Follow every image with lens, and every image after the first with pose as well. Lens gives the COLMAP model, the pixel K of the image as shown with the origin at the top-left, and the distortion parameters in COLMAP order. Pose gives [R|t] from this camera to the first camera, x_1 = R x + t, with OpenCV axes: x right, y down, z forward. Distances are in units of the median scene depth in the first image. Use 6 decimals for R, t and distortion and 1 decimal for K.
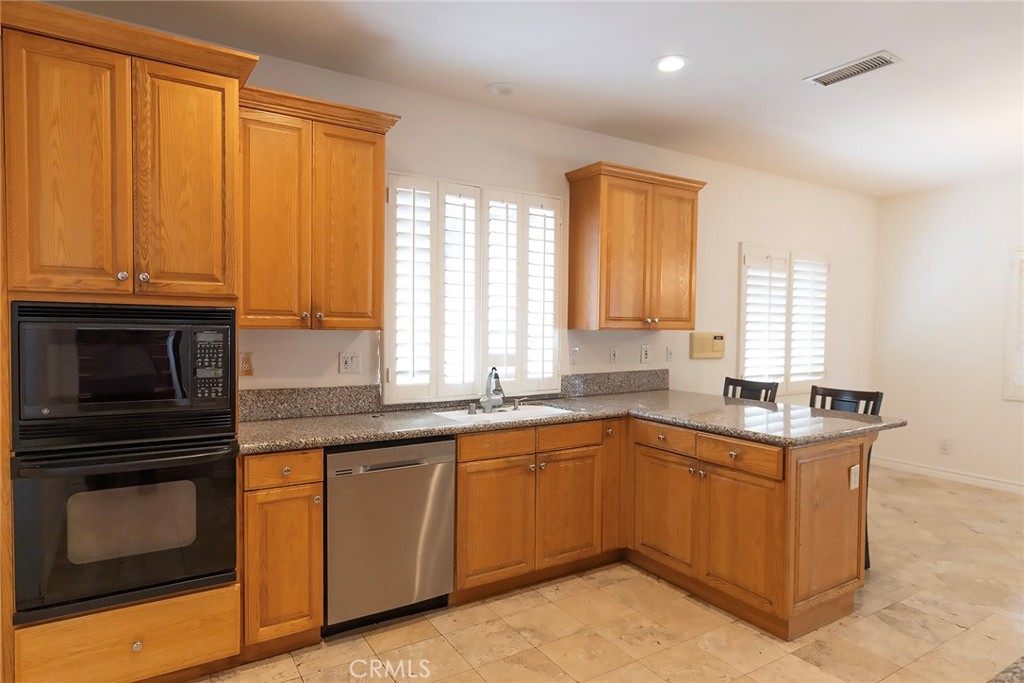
lens RADIAL K [[587.1, 0, 515.2], [0, 587.1, 343.4], [0, 0, 1]] dist [-0.000296, -0.002209]
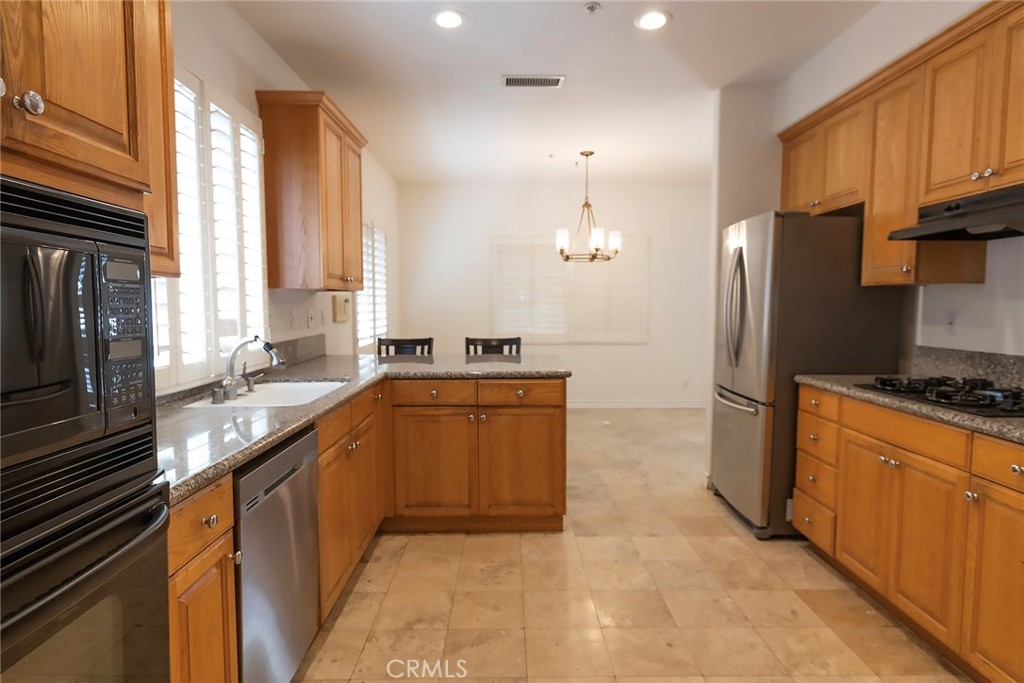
lens RADIAL K [[587.1, 0, 511.6], [0, 587.1, 344.5], [0, 0, 1]] dist [-0.000296, -0.002209]
pose [[0.522585, -0.069662, 0.849737, -0.516134], [0.034592, 0.997568, 0.060507, 0.019537], [-0.851885, -0.002226, 0.523724, 0.345264]]
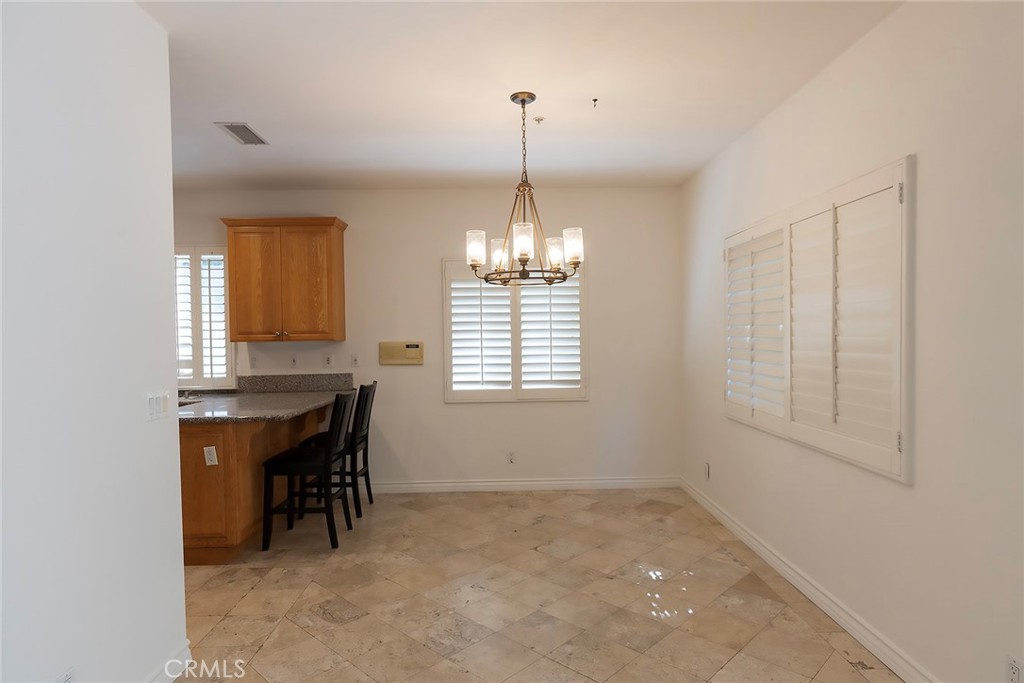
lens RADIAL K [[587.1, 0, 513.4], [0, 587.1, 338.5], [0, 0, 1]] dist [-0.000296, -0.002209]
pose [[0.860797, -0.019560, -0.508573, 1.545378], [0.003734, 0.999477, -0.032121, 0.017243], [0.508935, 0.025751, 0.860420, 0.198912]]
